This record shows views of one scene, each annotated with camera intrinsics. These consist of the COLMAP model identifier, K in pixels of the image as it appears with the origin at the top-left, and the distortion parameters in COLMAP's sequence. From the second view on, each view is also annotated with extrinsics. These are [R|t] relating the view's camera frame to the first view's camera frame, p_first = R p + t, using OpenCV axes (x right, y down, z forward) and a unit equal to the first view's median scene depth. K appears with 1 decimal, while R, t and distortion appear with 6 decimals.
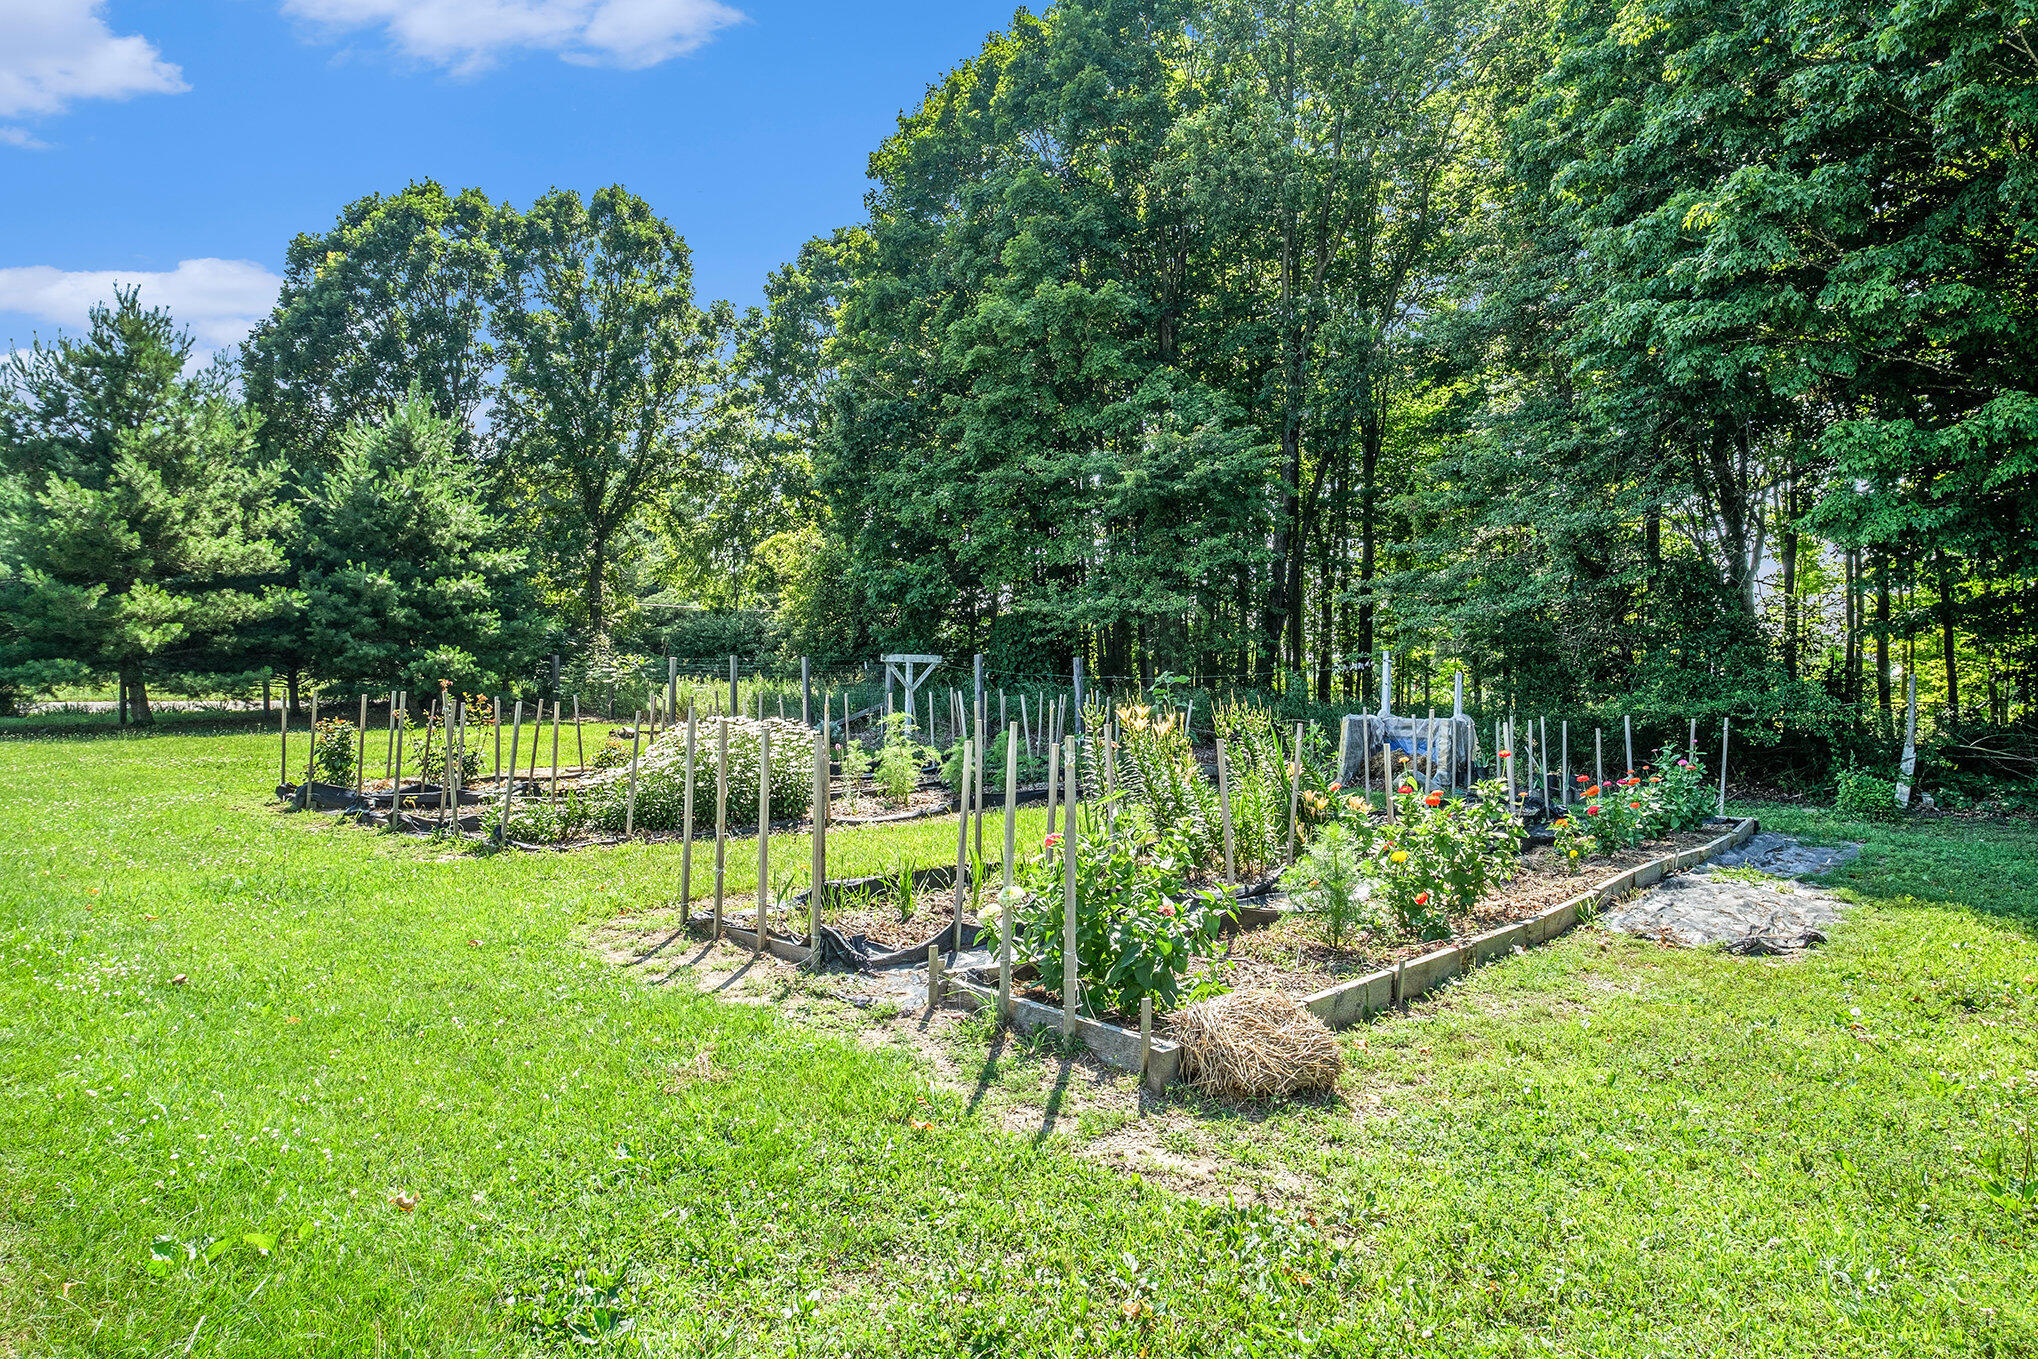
lens RADIAL K [[1182.8, 0, 1021.8], [0, 1182.8, 672.0], [0, 0, 1]] dist [0.001858, 0.000846]
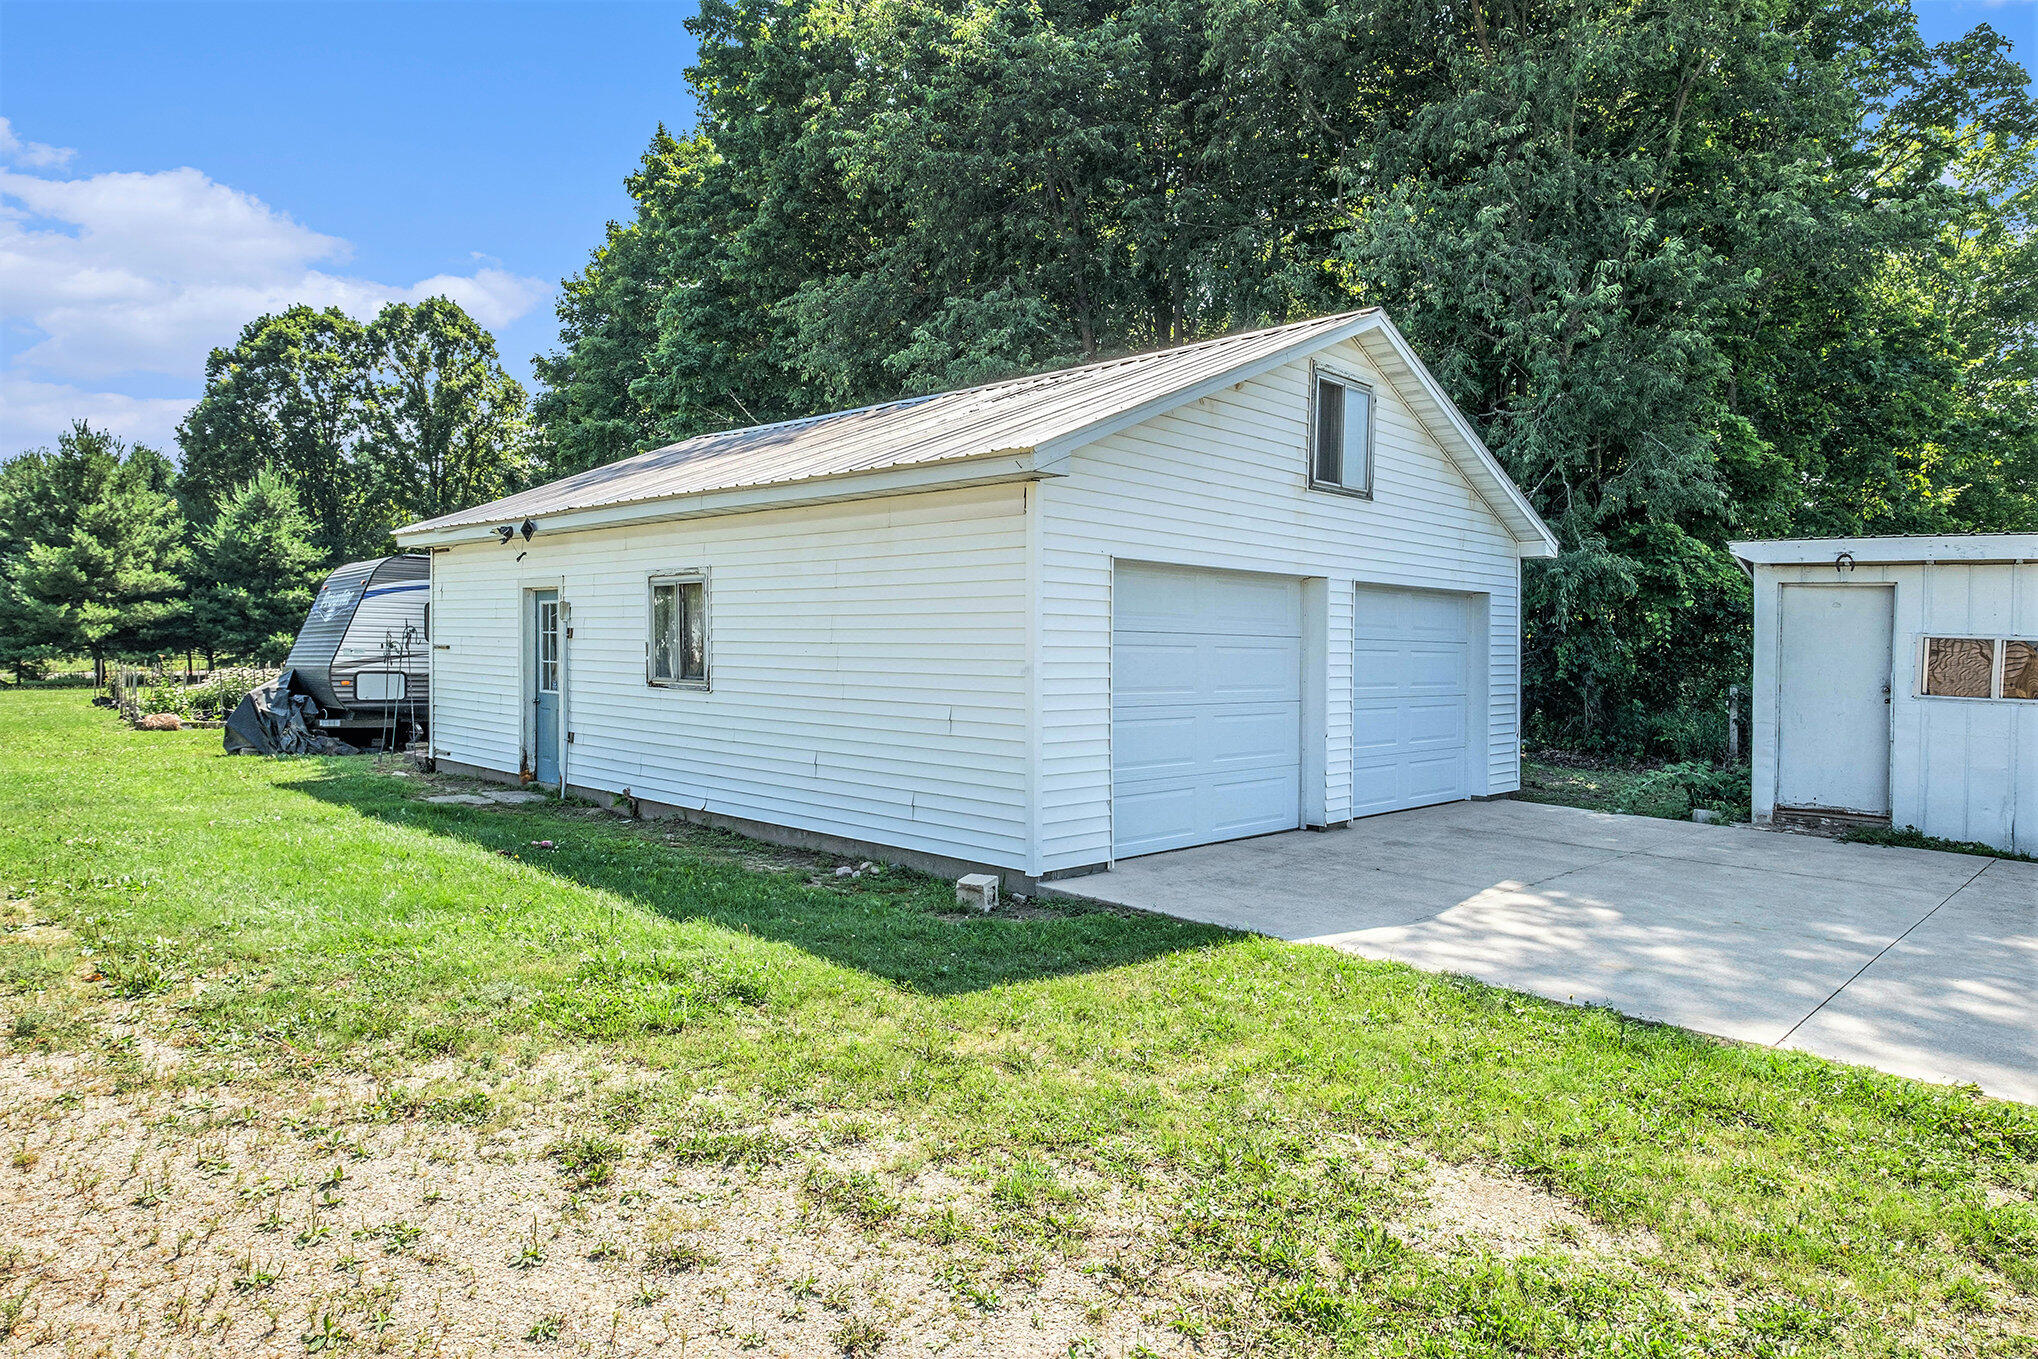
lens RADIAL K [[1223.0, 0, 1018.8], [0, 1223.0, 685.3], [0, 0, 1]] dist [0.002470, 0.000541]
pose [[0.997750, -0.010158, -0.066269, 0.634890], [0.013070, 0.998961, 0.043660, -0.010458], [0.065756, -0.044427, 0.996846, -0.611598]]
